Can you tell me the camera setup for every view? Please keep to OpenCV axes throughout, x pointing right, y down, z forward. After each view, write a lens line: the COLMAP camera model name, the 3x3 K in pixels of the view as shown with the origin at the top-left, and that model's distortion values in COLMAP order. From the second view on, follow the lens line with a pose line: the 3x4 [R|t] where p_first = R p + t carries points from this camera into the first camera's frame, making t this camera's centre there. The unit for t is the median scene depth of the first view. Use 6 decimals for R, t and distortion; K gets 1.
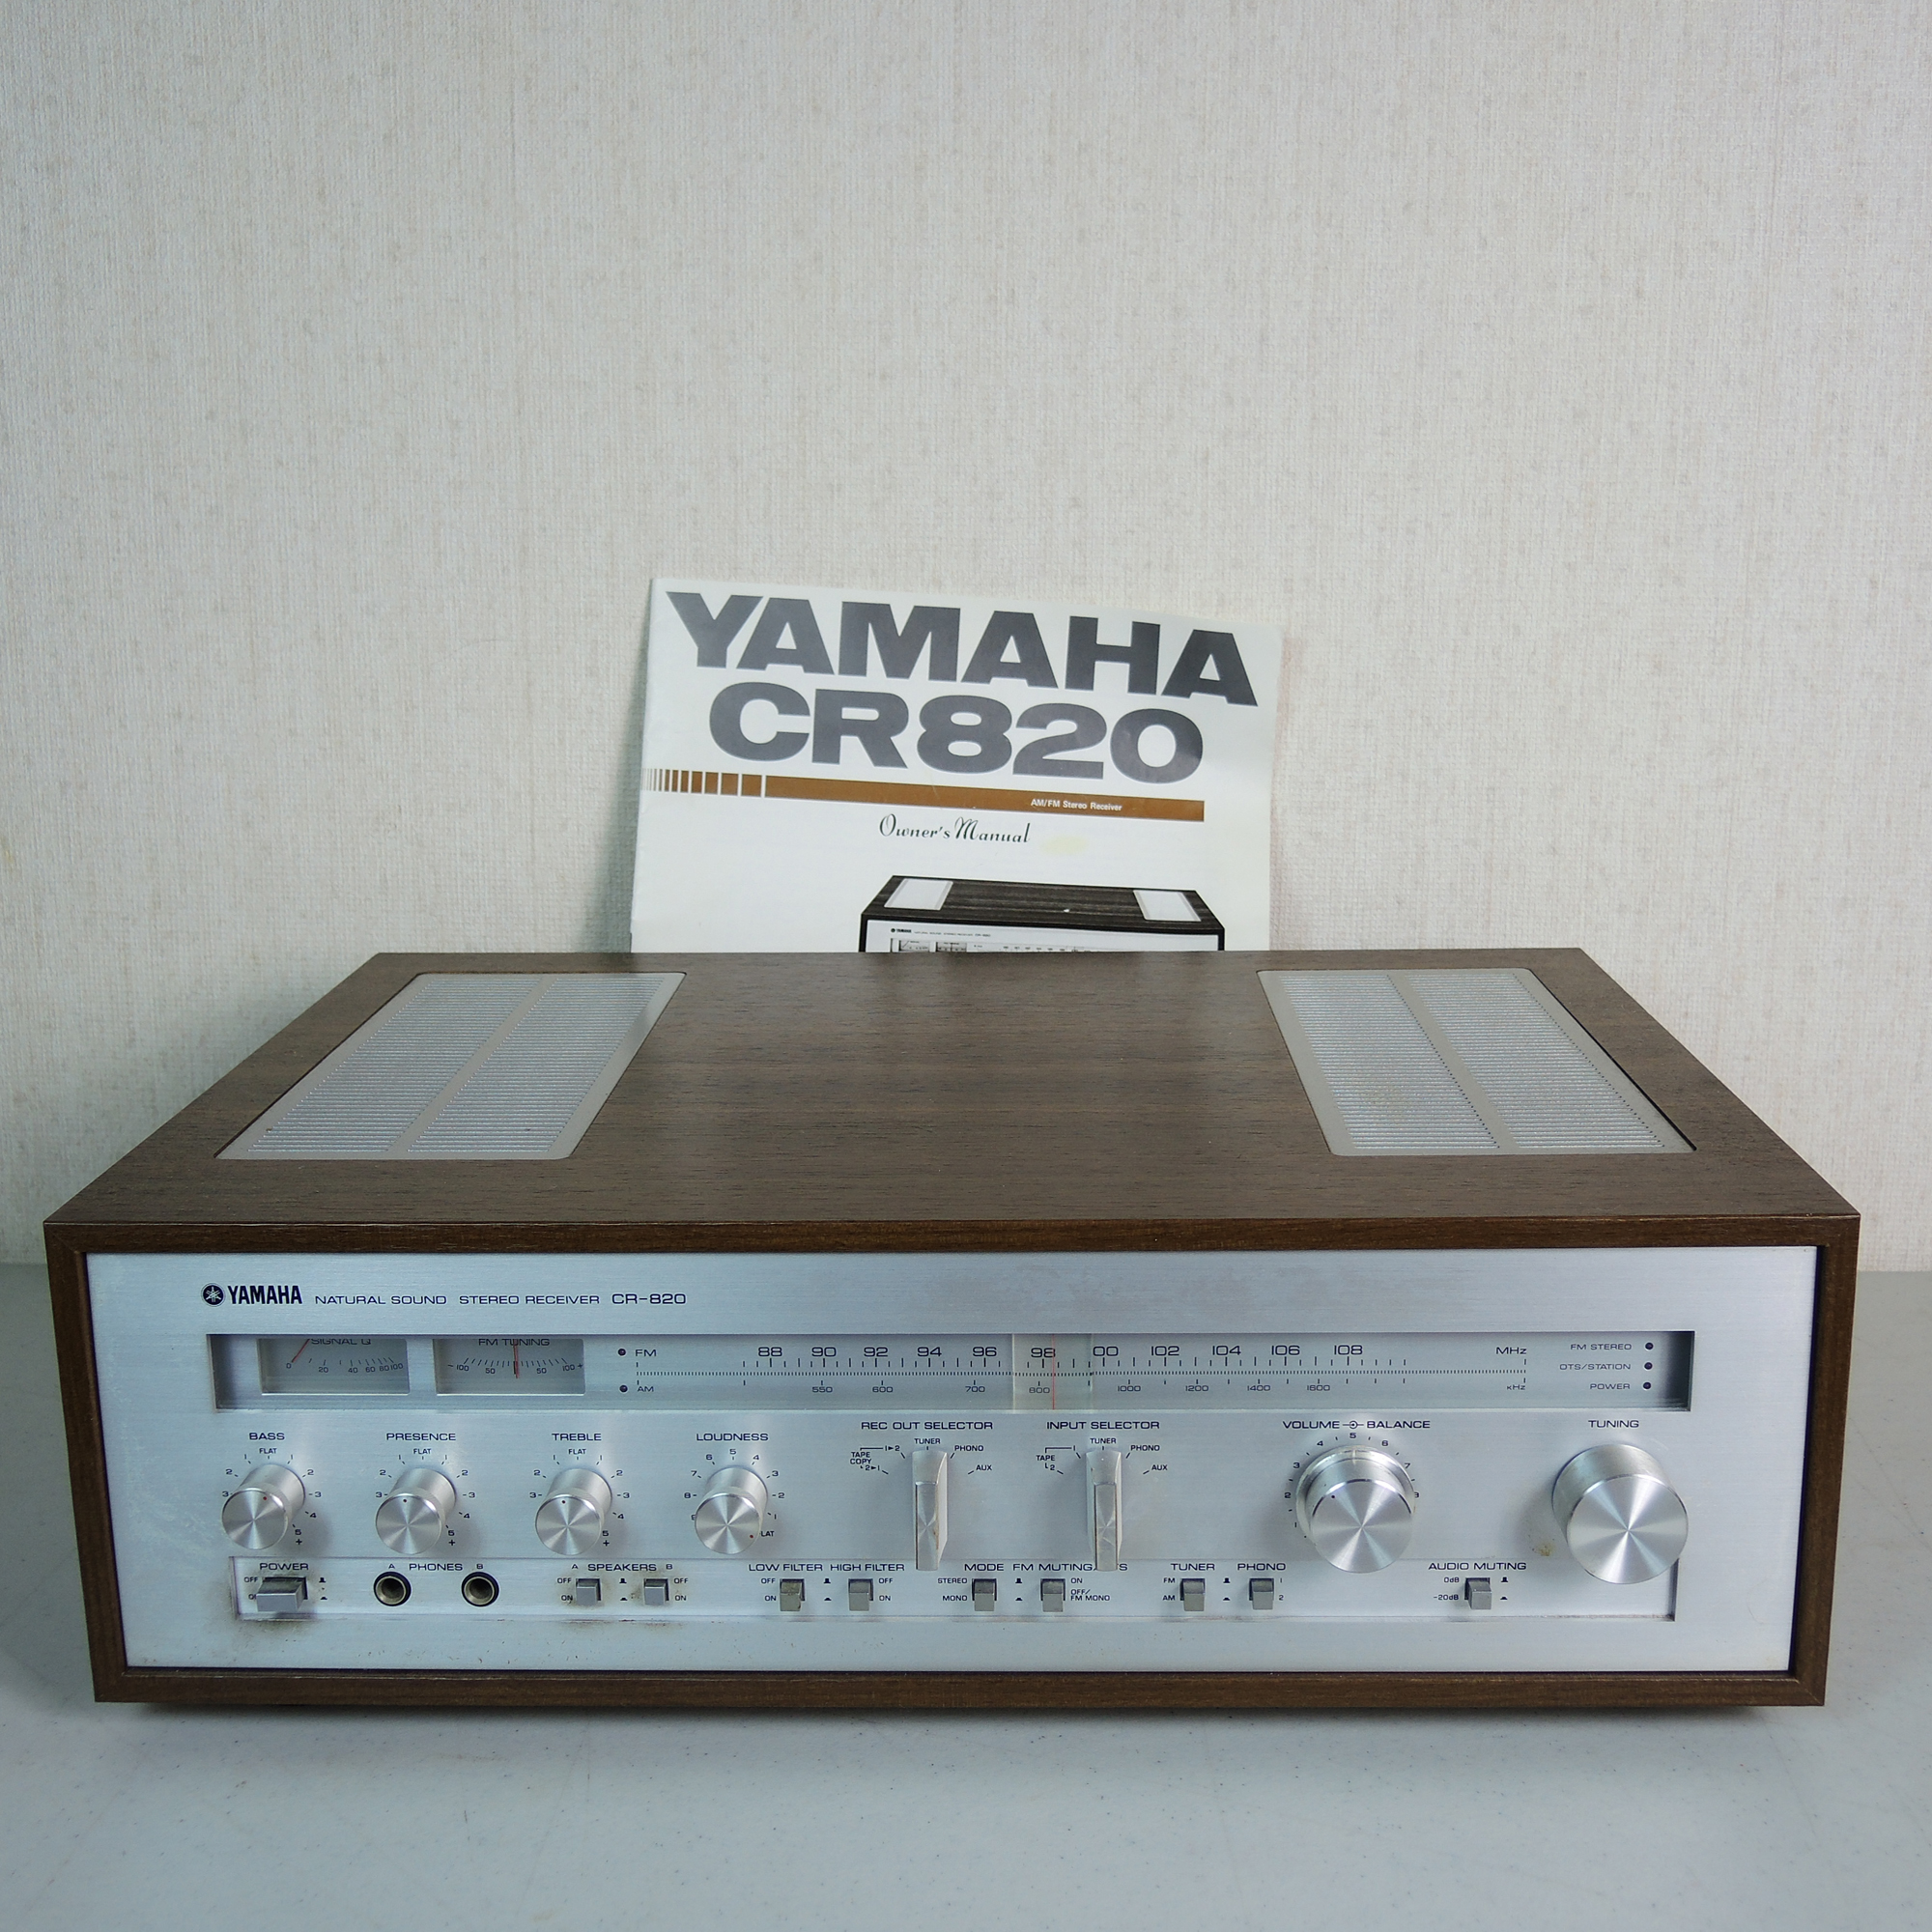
lens RADIAL K [[2366.6, 0, 966.0], [0, 2366.6, 966.0], [0, 0, 1]] dist [-0.008357, -0.047052]
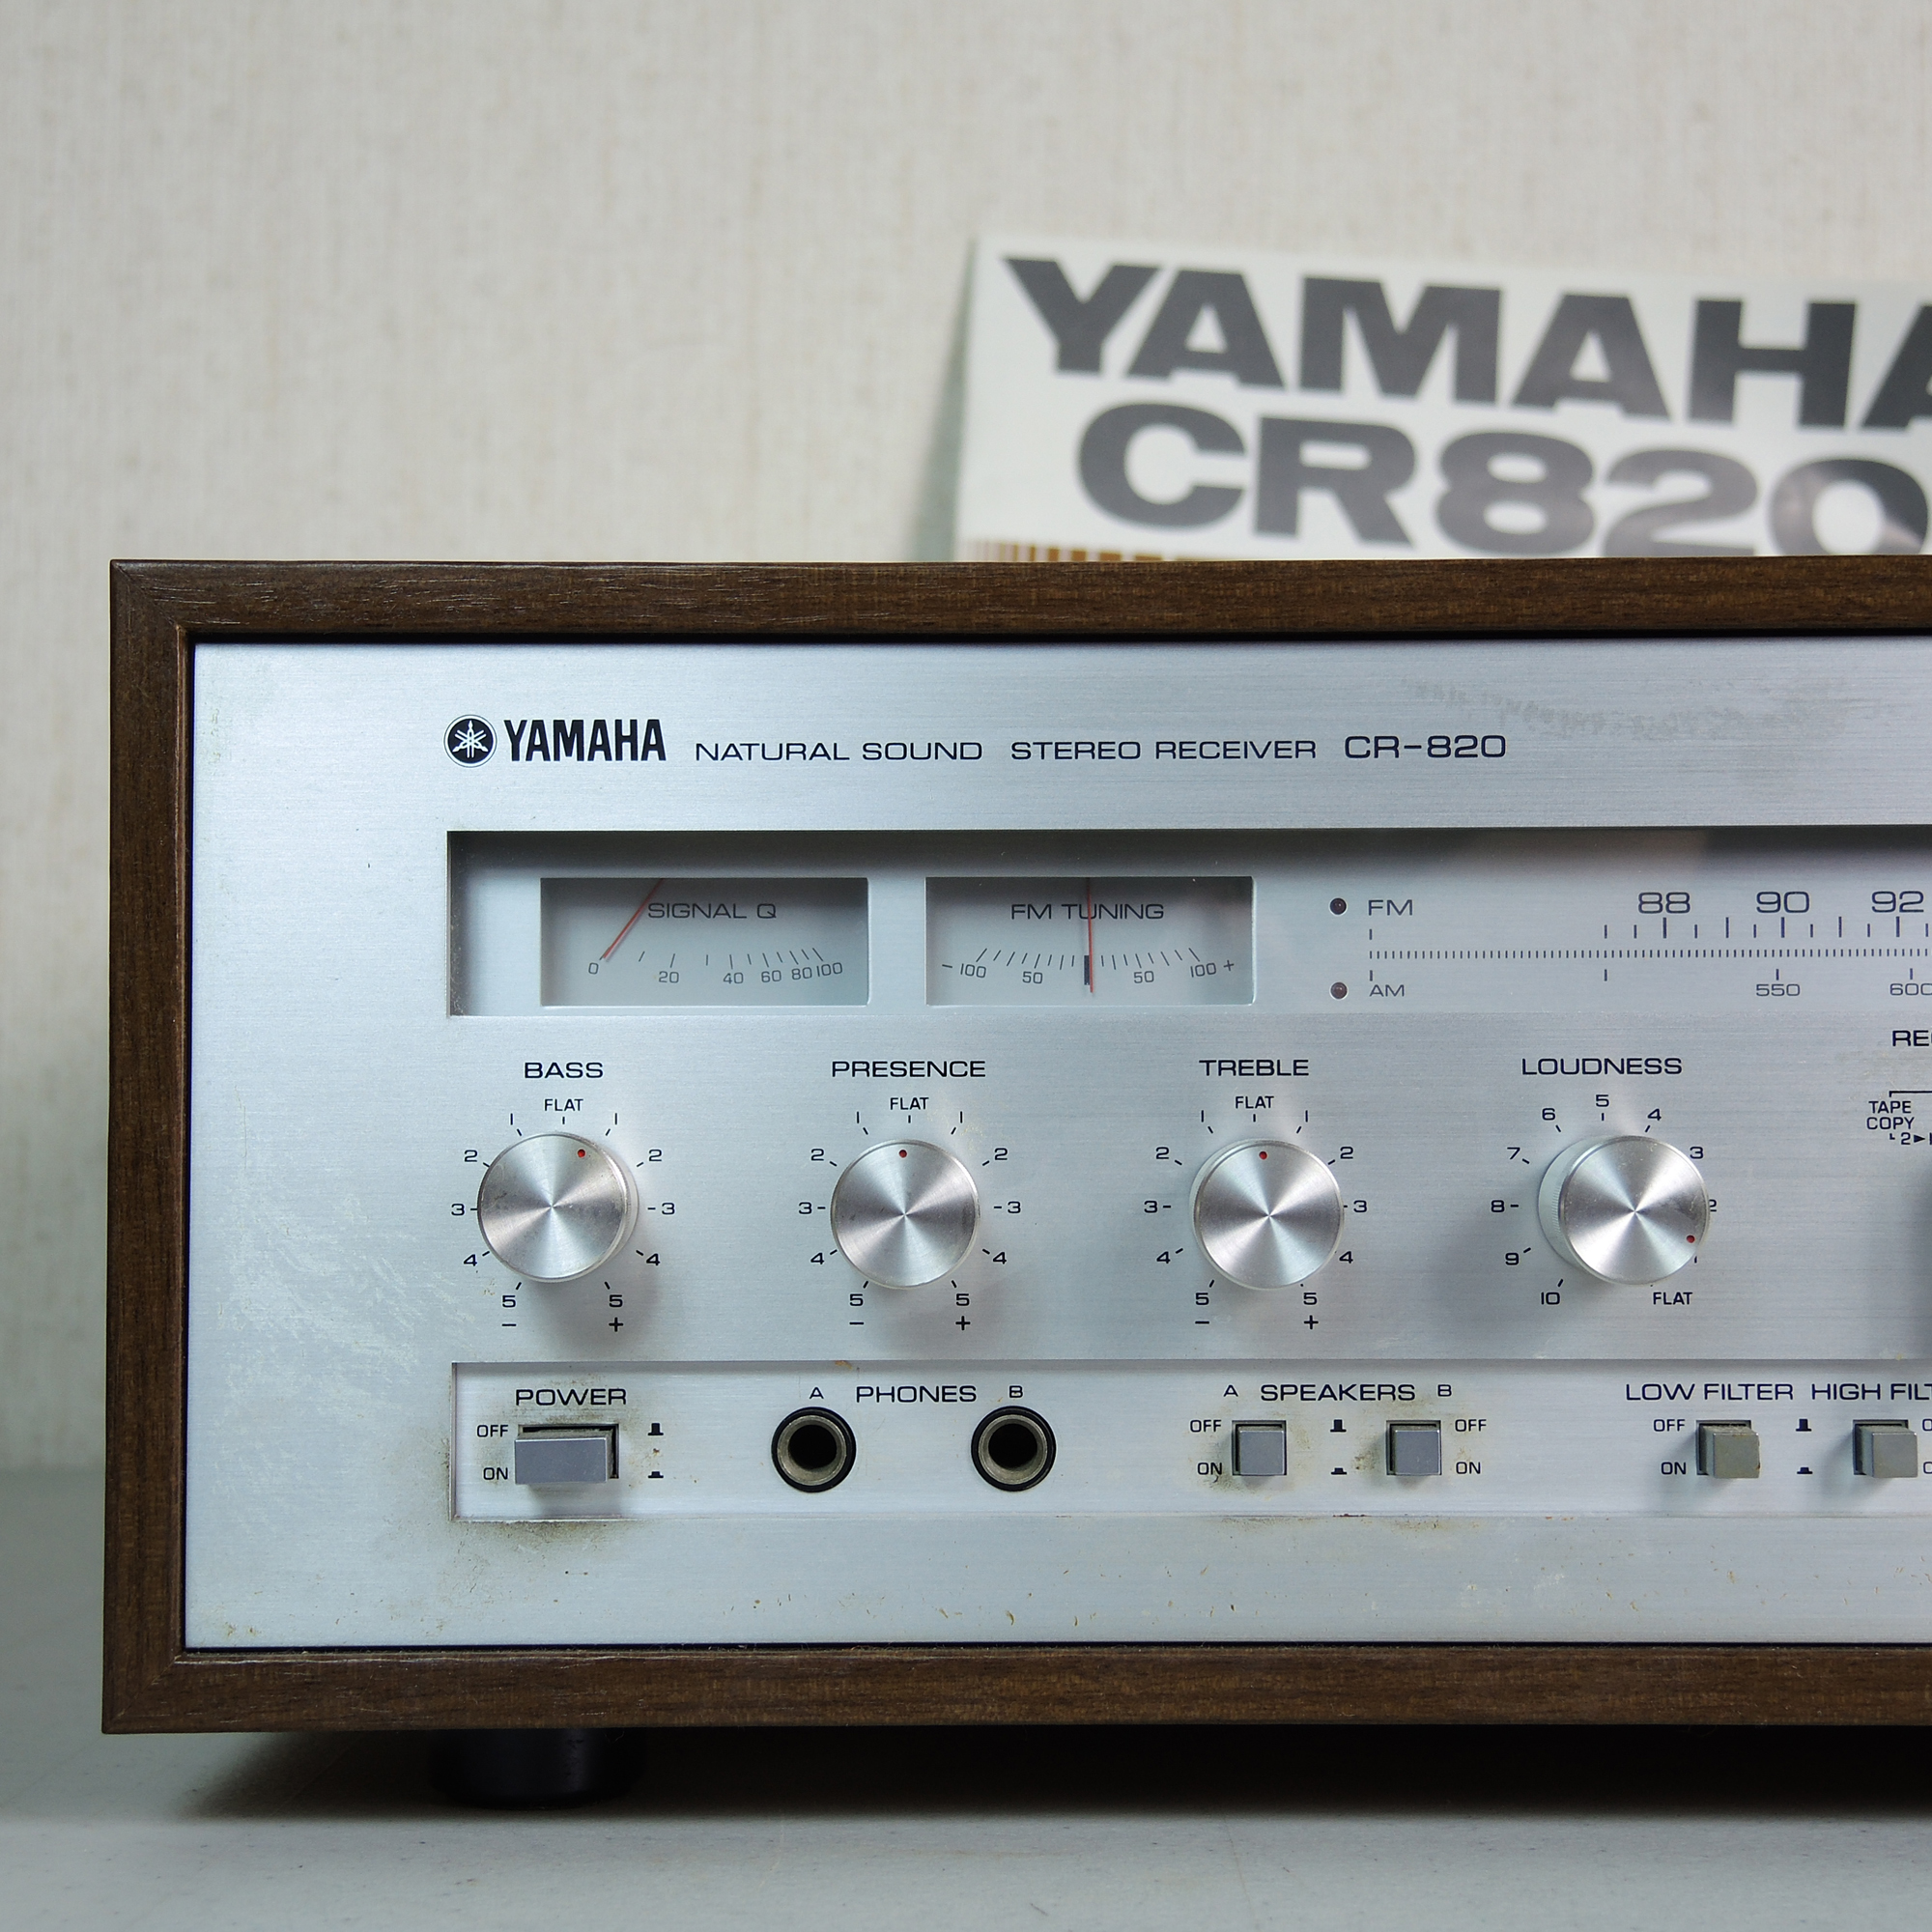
lens RADIAL K [[3332.0, 0, 966.0], [0, 3332.0, 966.0], [0, 0, 1]] dist [0.136403, -0.206780]
pose [[0.999697, 0.009162, 0.022835, -0.229154], [-0.002994, 0.966493, -0.256676, 0.336502], [-0.024421, 0.256530, 0.966228, 0.369126]]
